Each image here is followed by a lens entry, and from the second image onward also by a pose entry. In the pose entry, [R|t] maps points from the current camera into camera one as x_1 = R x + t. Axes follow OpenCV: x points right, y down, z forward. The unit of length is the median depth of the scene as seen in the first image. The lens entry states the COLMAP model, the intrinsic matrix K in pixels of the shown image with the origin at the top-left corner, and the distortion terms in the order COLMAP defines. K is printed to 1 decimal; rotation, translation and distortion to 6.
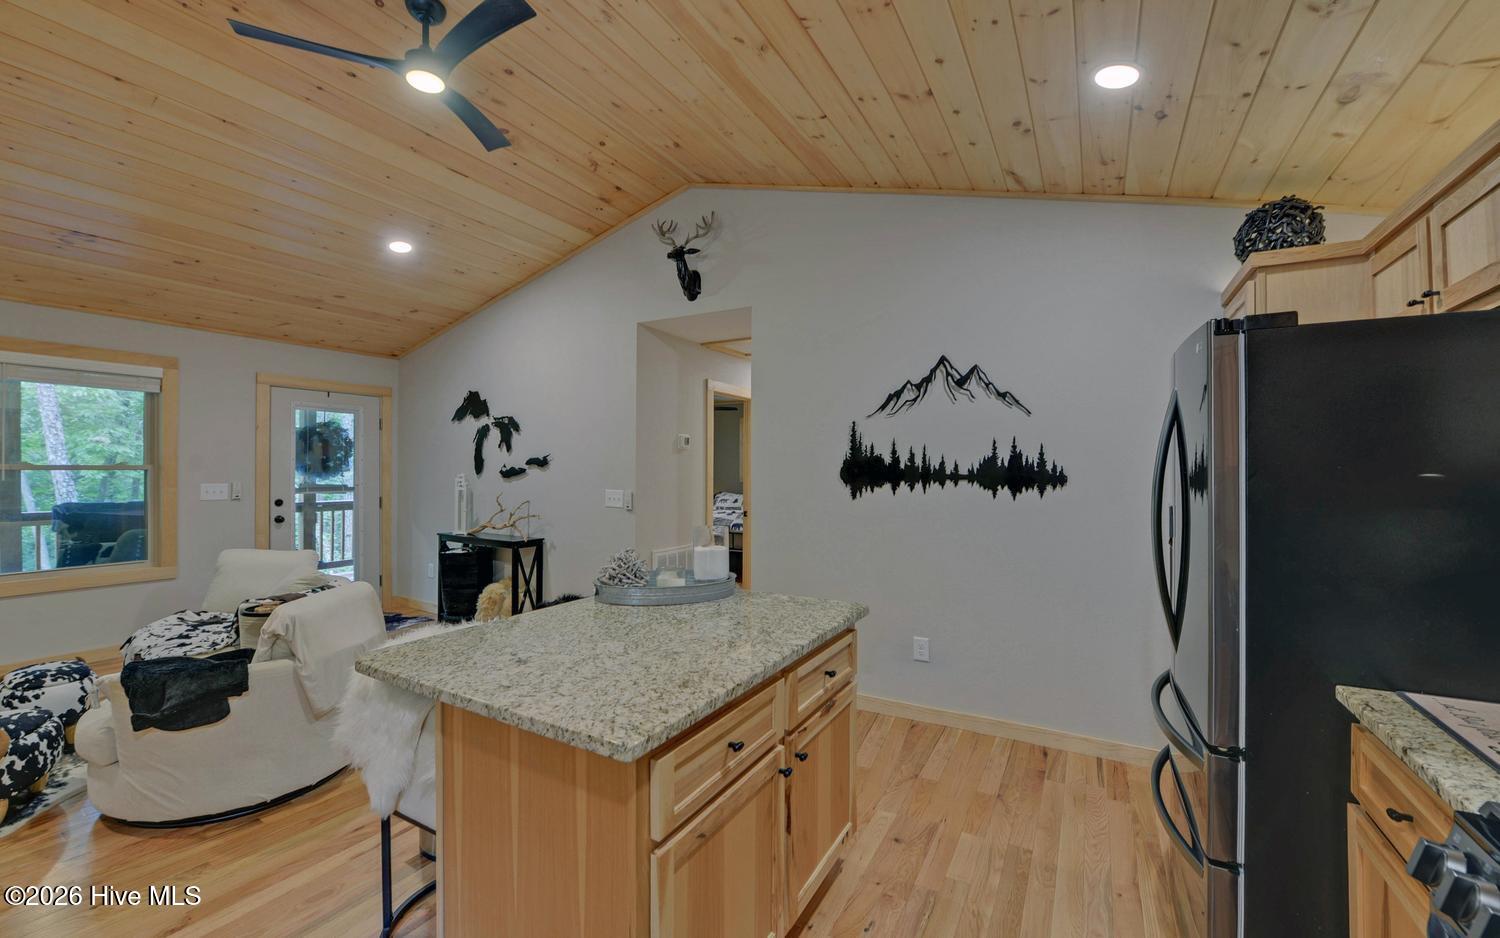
lens RADIAL K [[629.2, 0, 680.1], [0, 629.2, 464.8], [0, 0, 1]] dist [0.007002, -0.004424]
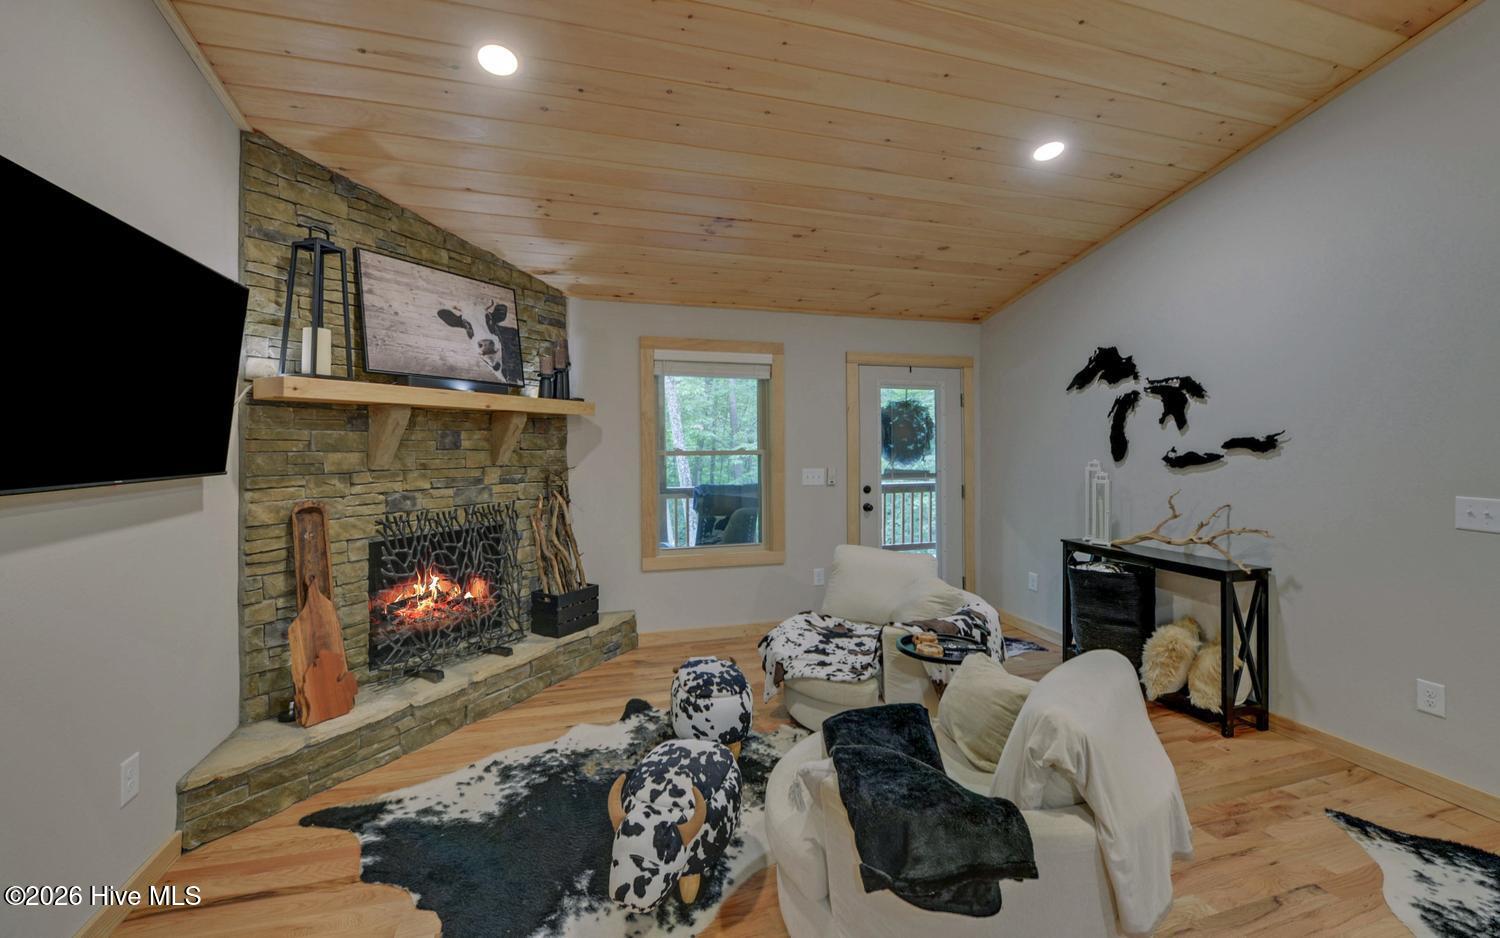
lens RADIAL K [[593.9, 0, 706.8], [0, 593.9, 434.9], [0, 0, 1]] dist [-0.001072, -0.001307]
pose [[0.756395, -0.016126, -0.653916, -0.359242], [0.005941, 0.999824, -0.017784, -0.008934], [0.654088, 0.009567, 0.756358, 0.274952]]
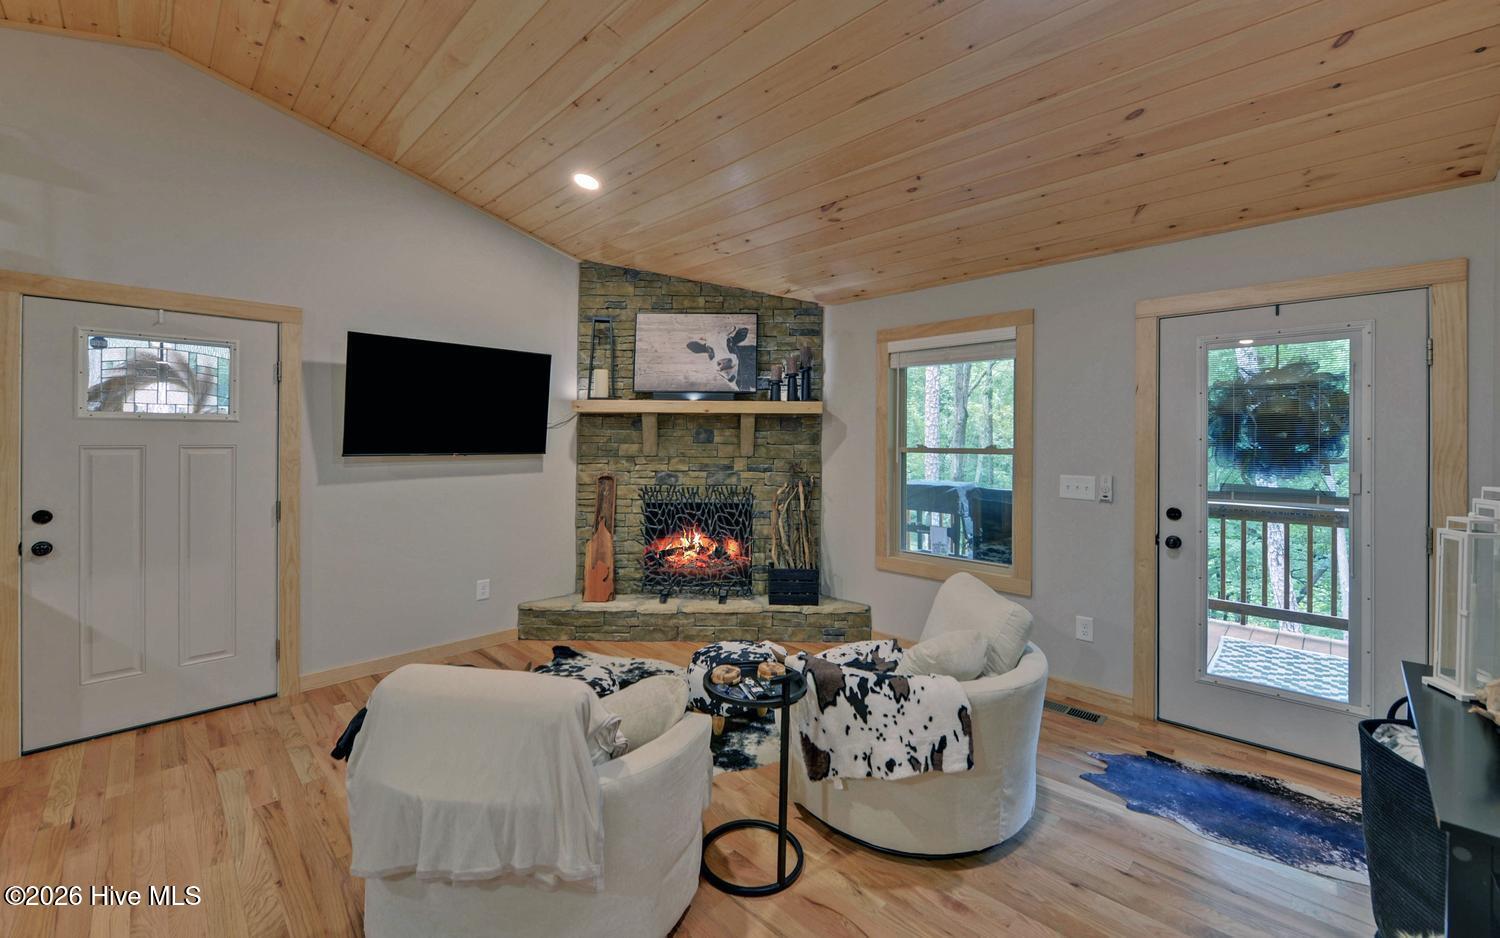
lens RADIAL K [[593.9, 0, 767.4], [0, 593.9, 439.2], [0, 0, 1]] dist [-0.001072, -0.001307]
pose [[-0.163215, -0.008426, -0.986555, -0.045195], [-0.005608, 0.999955, -0.007613, -0.004553], [0.986575, 0.004290, -0.163255, 1.054221]]
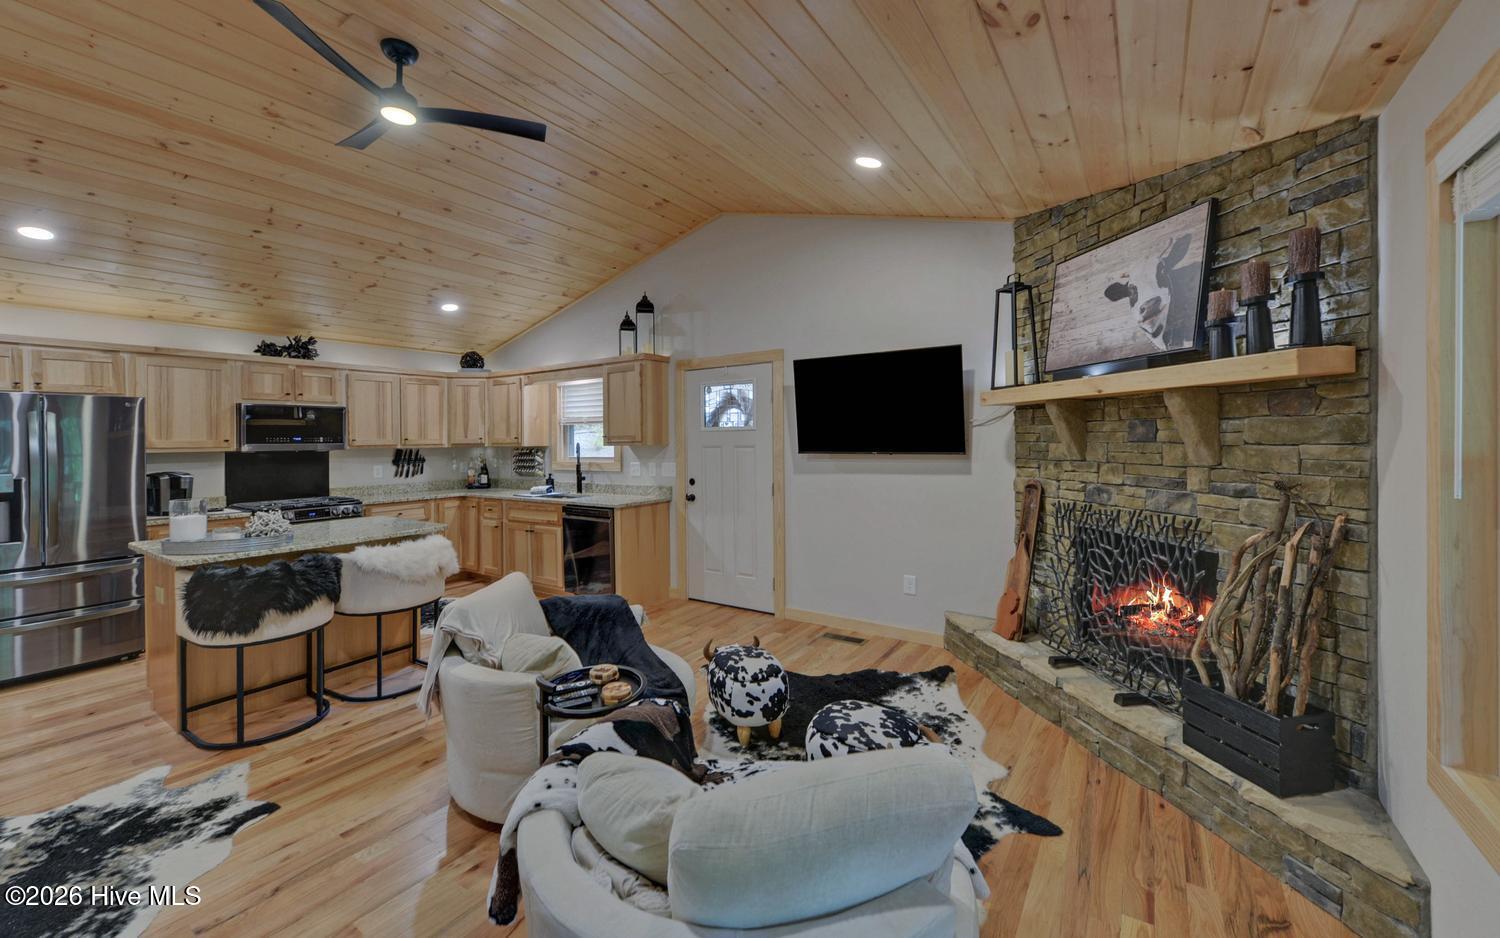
lens RADIAL K [[593.9, 0, 736.9], [0, 593.9, 444.3], [0, 0, 1]] dist [-0.001072, -0.001307]
pose [[-0.999979, 0.006285, 0.001390, -0.736016], [0.006294, 0.999956, 0.006939, -0.010218], [-0.001346, 0.006947, -0.999975, 1.500152]]
